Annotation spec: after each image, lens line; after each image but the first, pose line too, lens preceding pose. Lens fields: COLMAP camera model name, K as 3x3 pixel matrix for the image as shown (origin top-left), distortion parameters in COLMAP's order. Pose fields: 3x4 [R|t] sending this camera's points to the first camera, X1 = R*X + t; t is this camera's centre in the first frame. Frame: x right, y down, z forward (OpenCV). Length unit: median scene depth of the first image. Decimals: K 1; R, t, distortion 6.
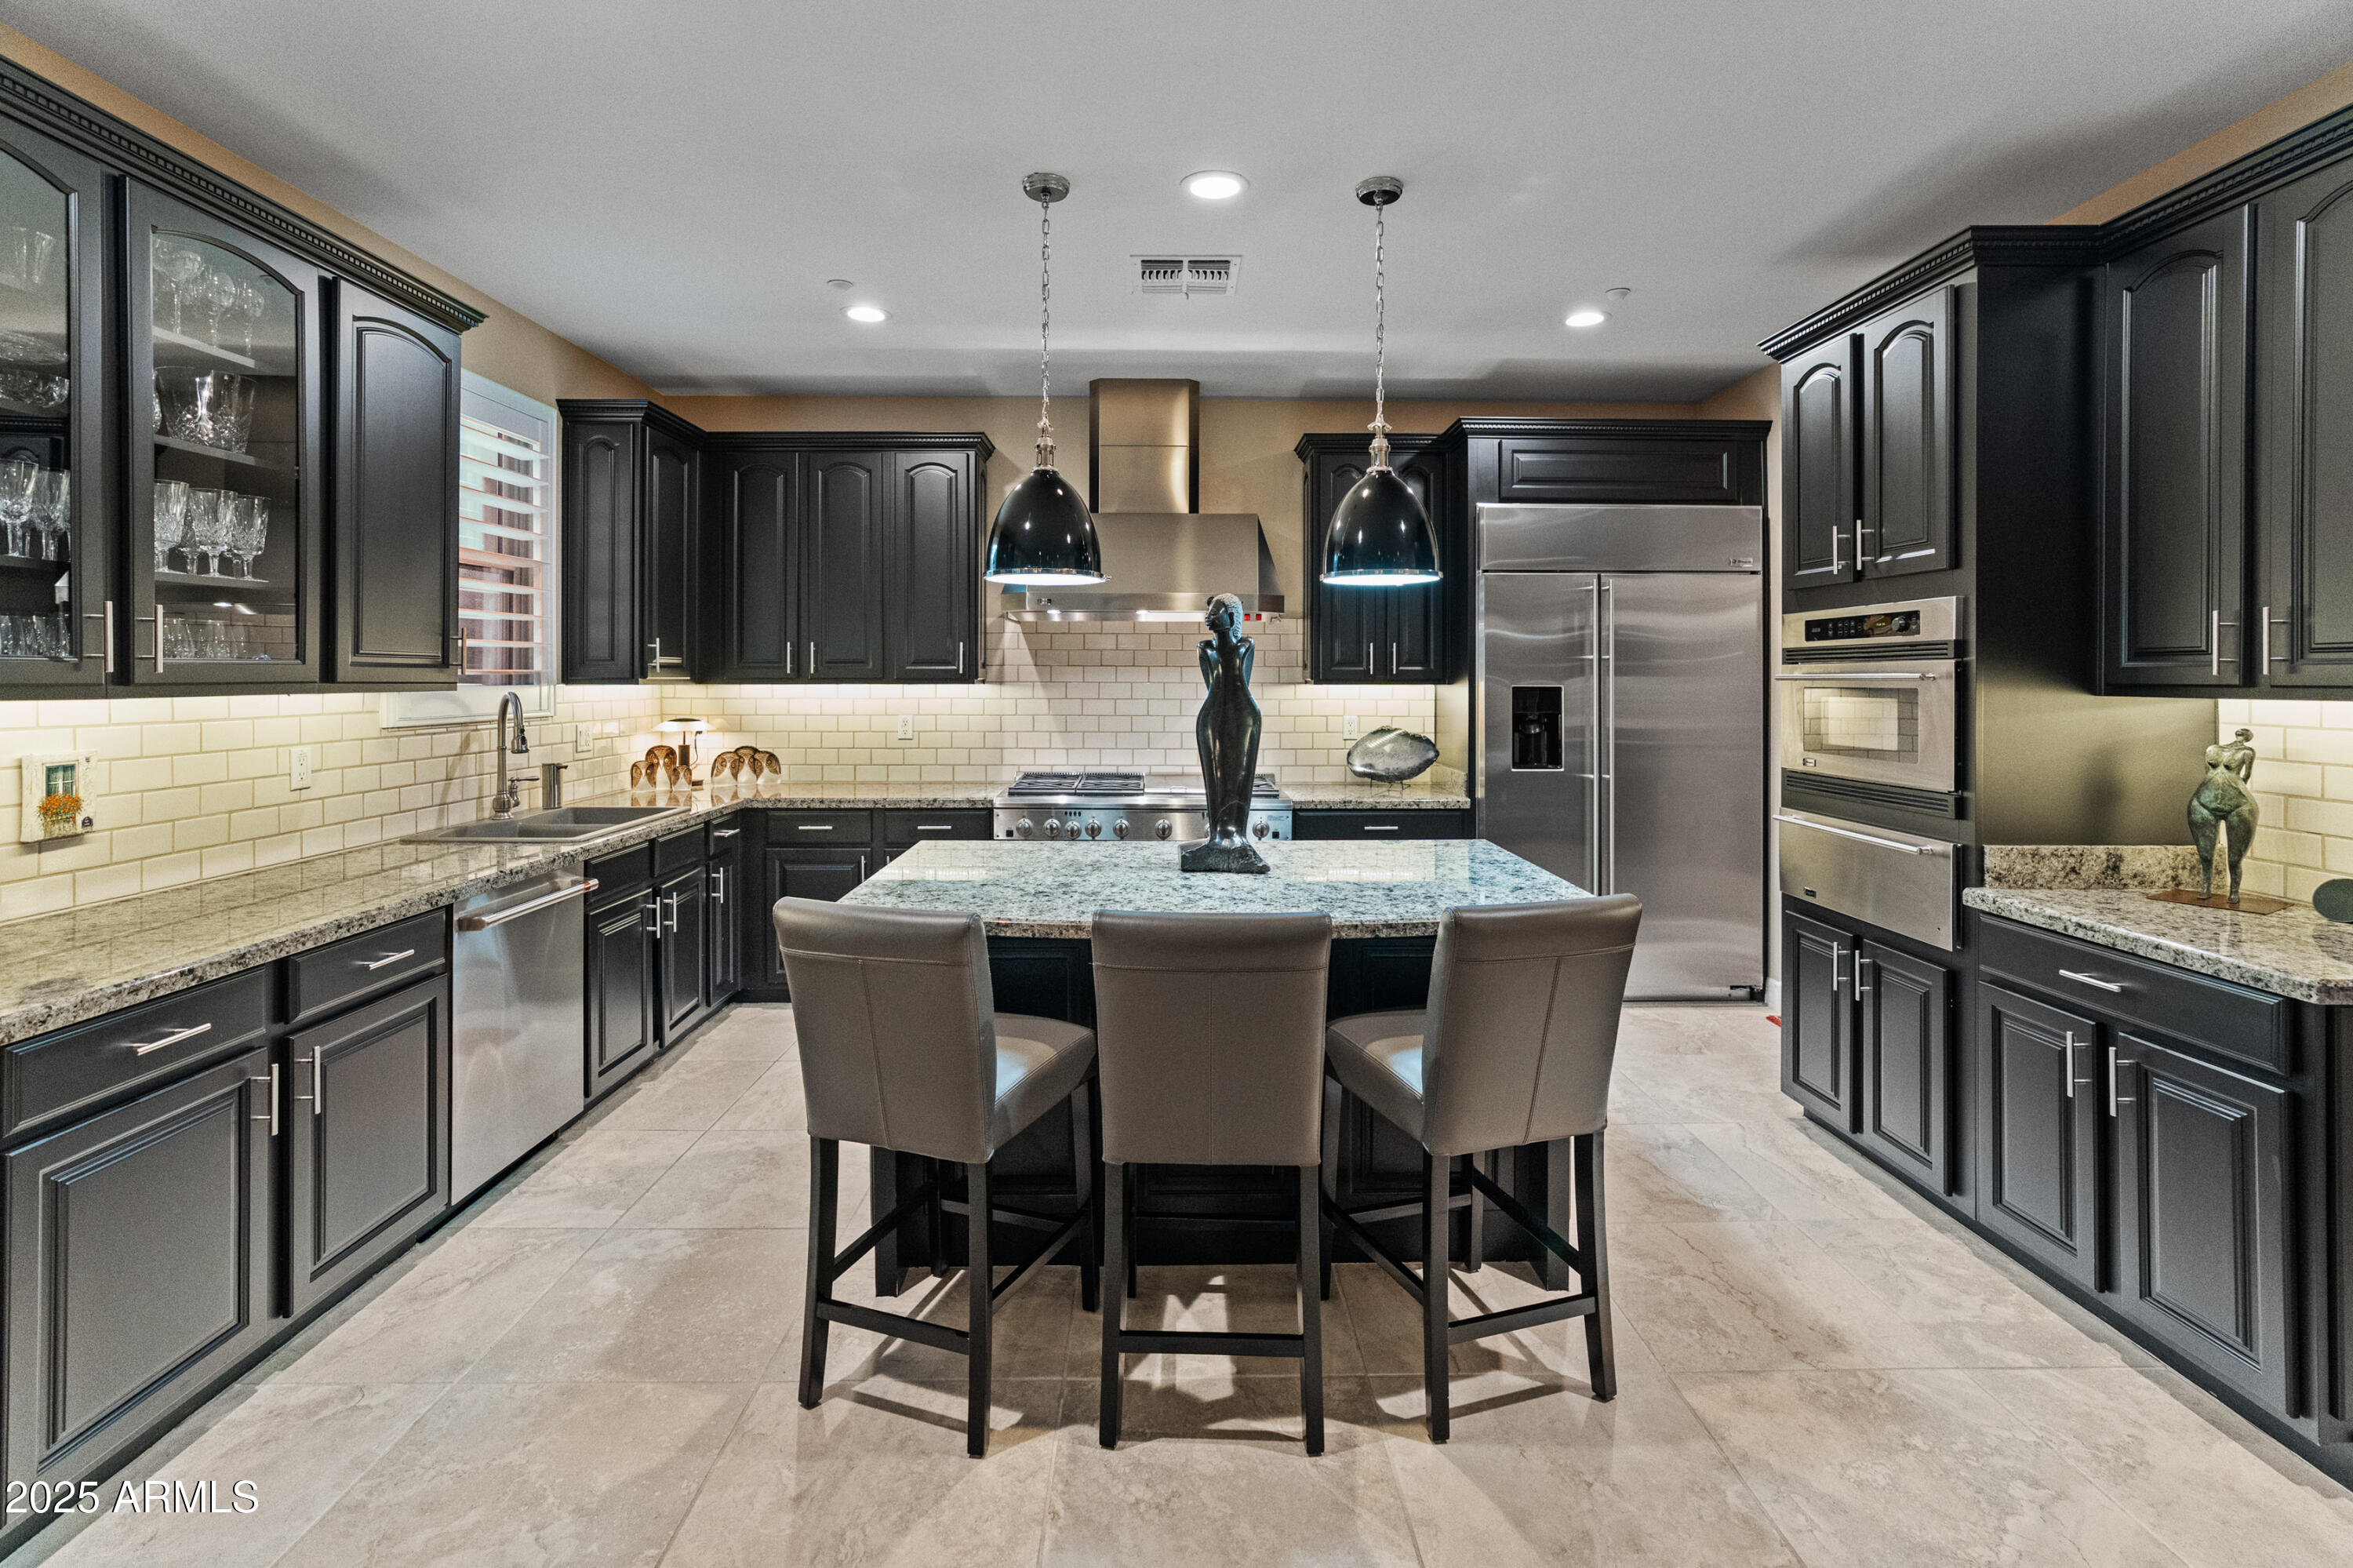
lens RADIAL K [[1096.1, 0, 1175.6], [0, 1096.1, 675.1], [0, 0, 1]] dist [-0.022034, 0.015278]
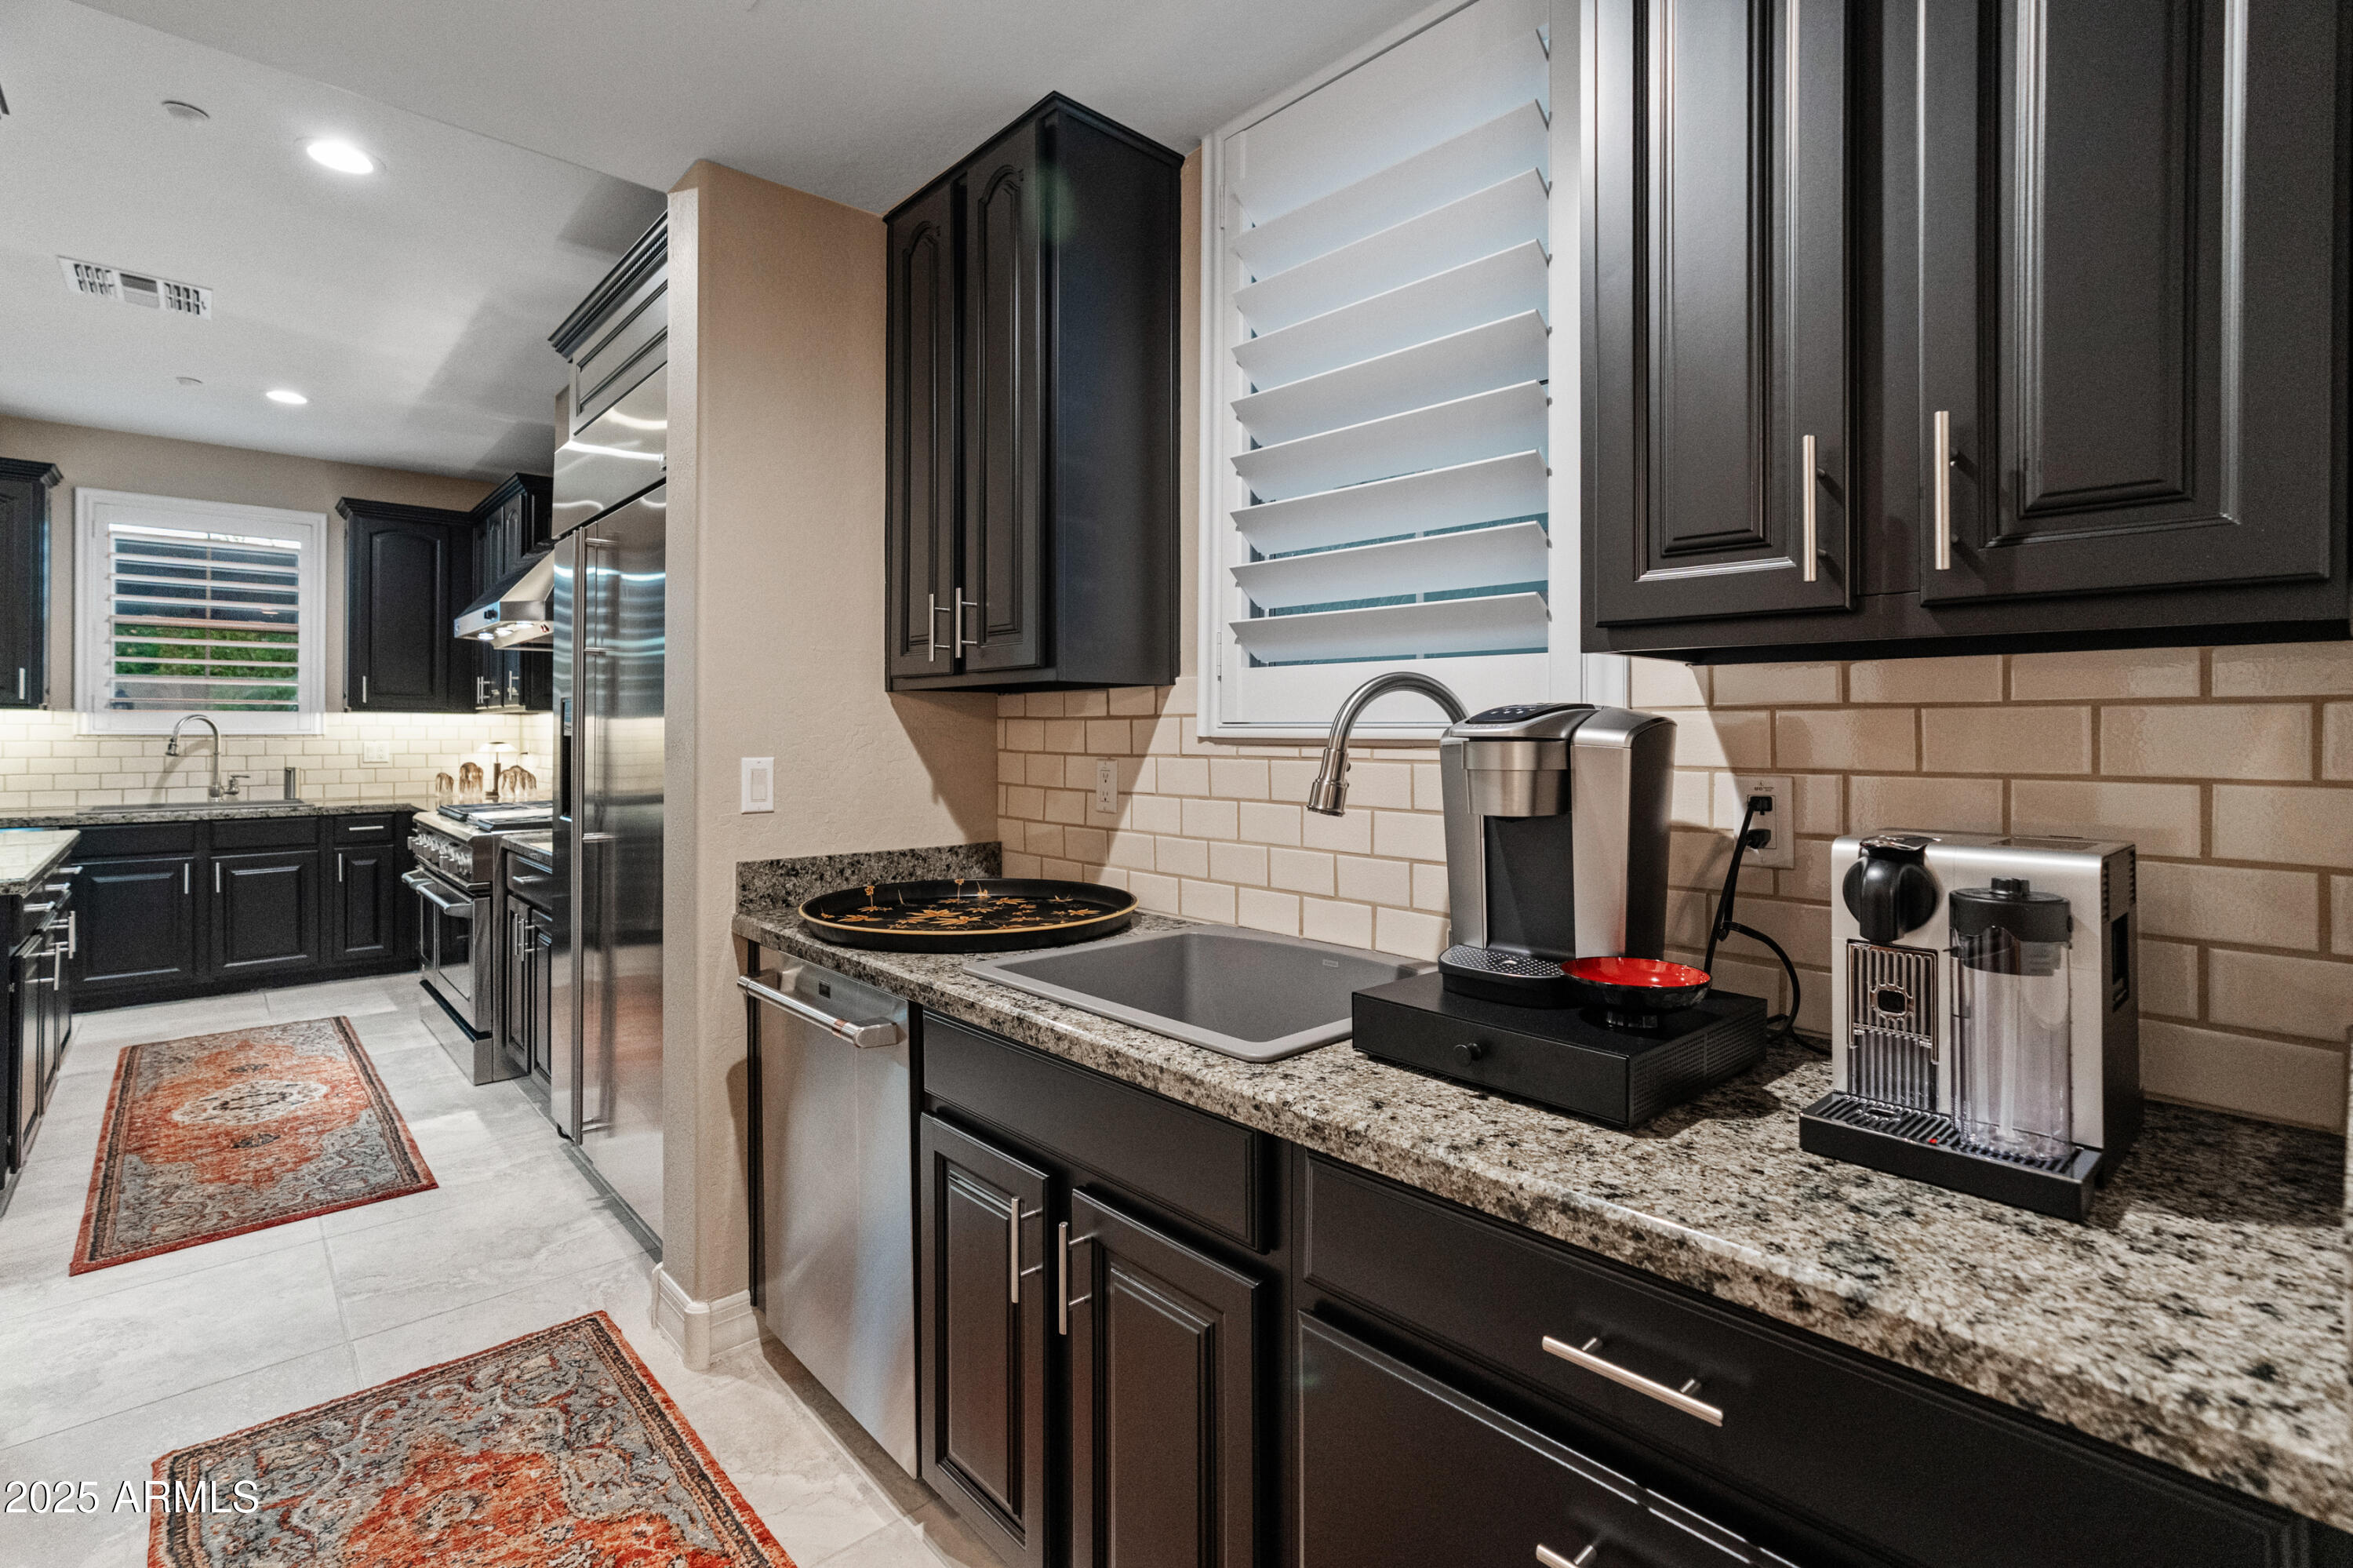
lens RADIAL K [[1065.0, 0, 1168.8], [0, 1065.0, 738.7], [0, 0, 1]] dist [-0.000982, 0.000189]
pose [[0.664048, 0.001848, -0.747687, 1.447767], [-0.002204, 0.999997, 0.000514, 0.047217], [0.747686, 0.001307, 0.664051, 1.125816]]
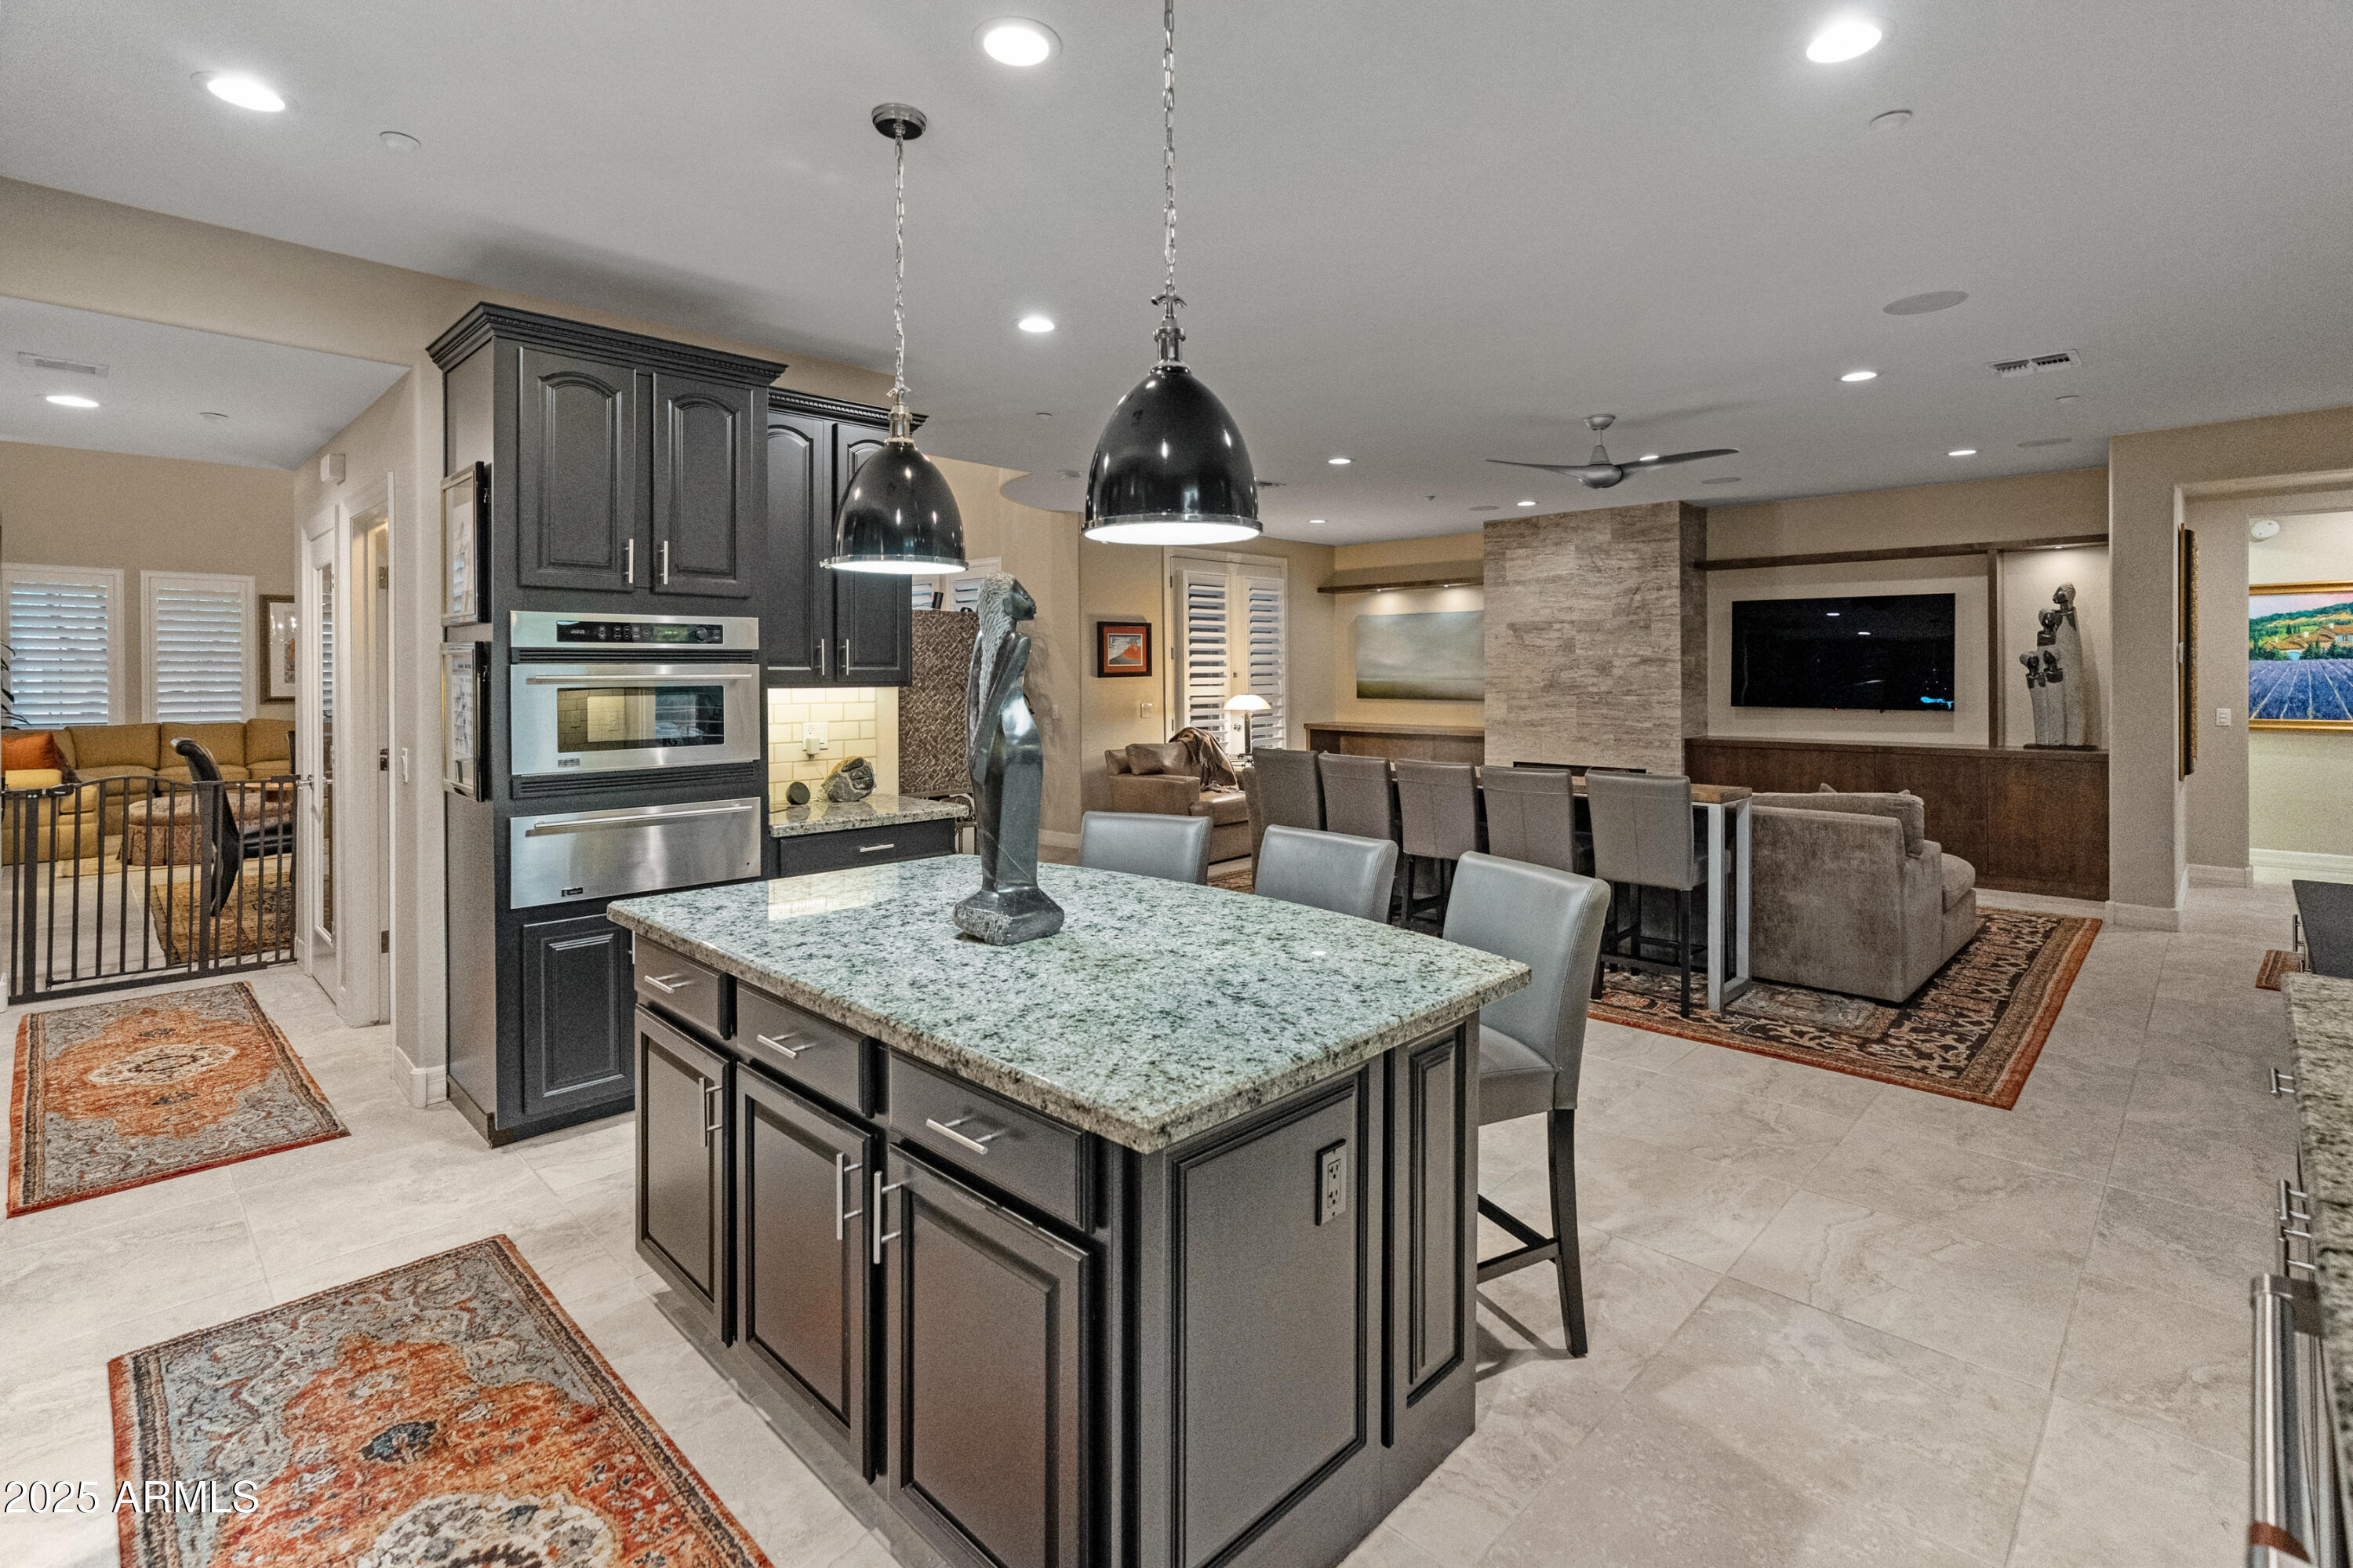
lens RADIAL K [[1111.2, 0, 1178.6], [0, 1111.2, 674.1], [0, 0, 1]] dist [-0.024181, 0.015391]
pose [[-0.707413, -0.001909, 0.706798, -0.515294], [-0.000398, 0.999997, 0.002302, -0.004055], [-0.706800, 0.001347, -0.707412, 1.270969]]
